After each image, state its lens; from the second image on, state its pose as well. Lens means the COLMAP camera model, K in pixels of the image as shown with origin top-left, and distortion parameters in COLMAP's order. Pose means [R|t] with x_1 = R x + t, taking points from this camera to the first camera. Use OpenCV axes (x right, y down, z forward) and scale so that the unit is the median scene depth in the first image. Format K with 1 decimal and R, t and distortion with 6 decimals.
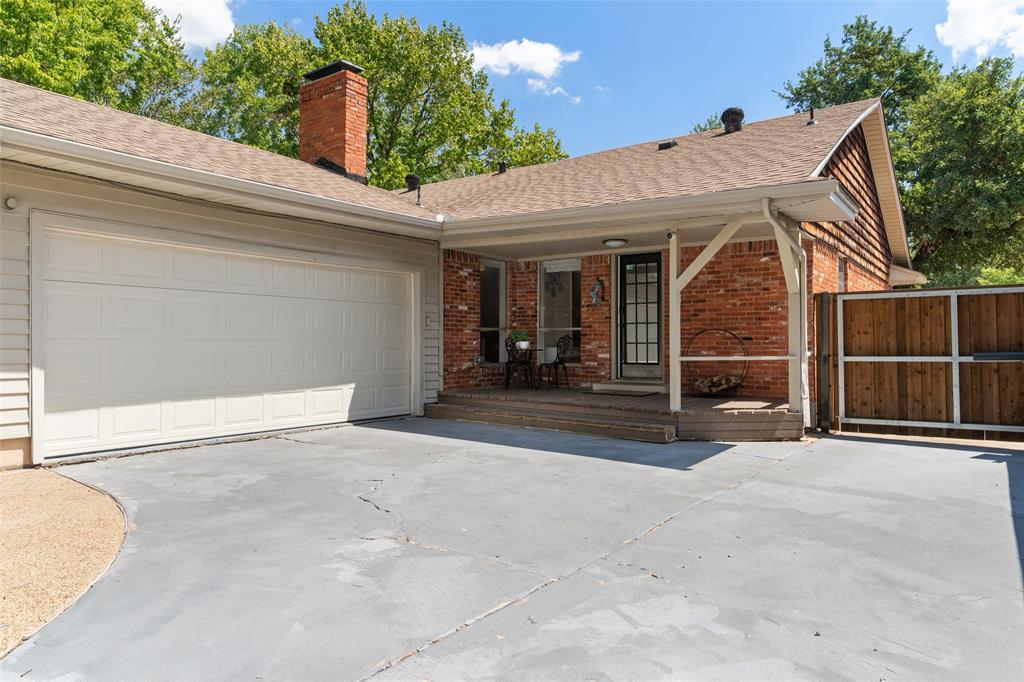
lens RADIAL K [[655.4, 0, 512.3], [0, 655.4, 333.6], [0, 0, 1]] dist [0.001290, 0.000635]
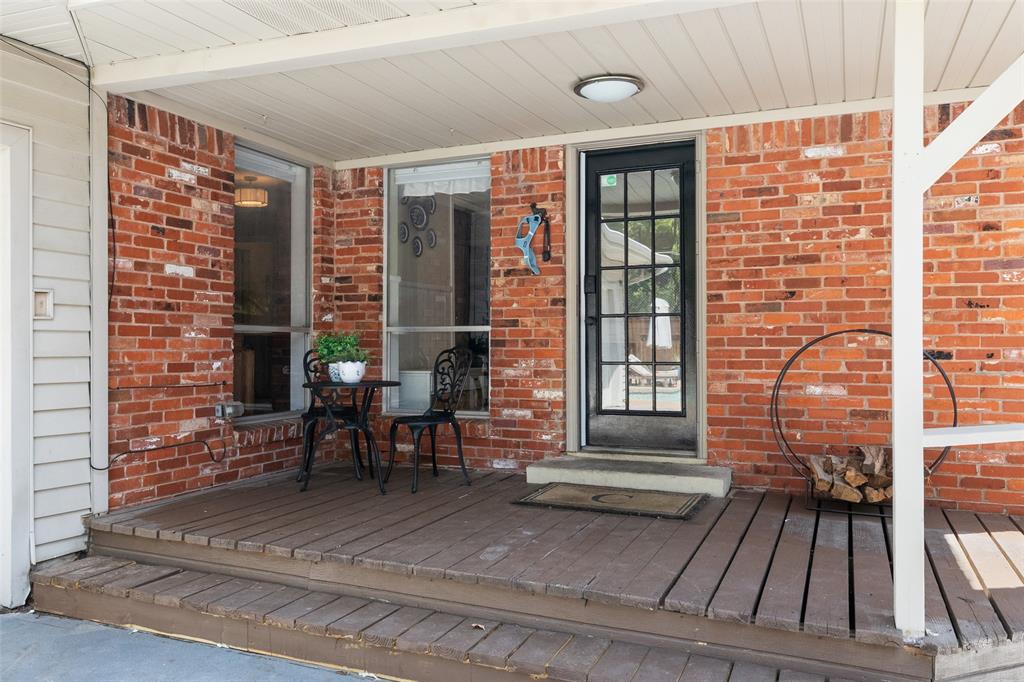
lens RADIAL K [[804.8, 0, 504.1], [0, 804.8, 340.7], [0, 0, 1]] dist [0.000348, 0.001212]
pose [[0.979011, -0.001801, 0.203801, 0.009866], [-0.000308, 0.999947, 0.010314, -0.005018], [-0.203809, -0.010160, 0.978958, 0.513632]]
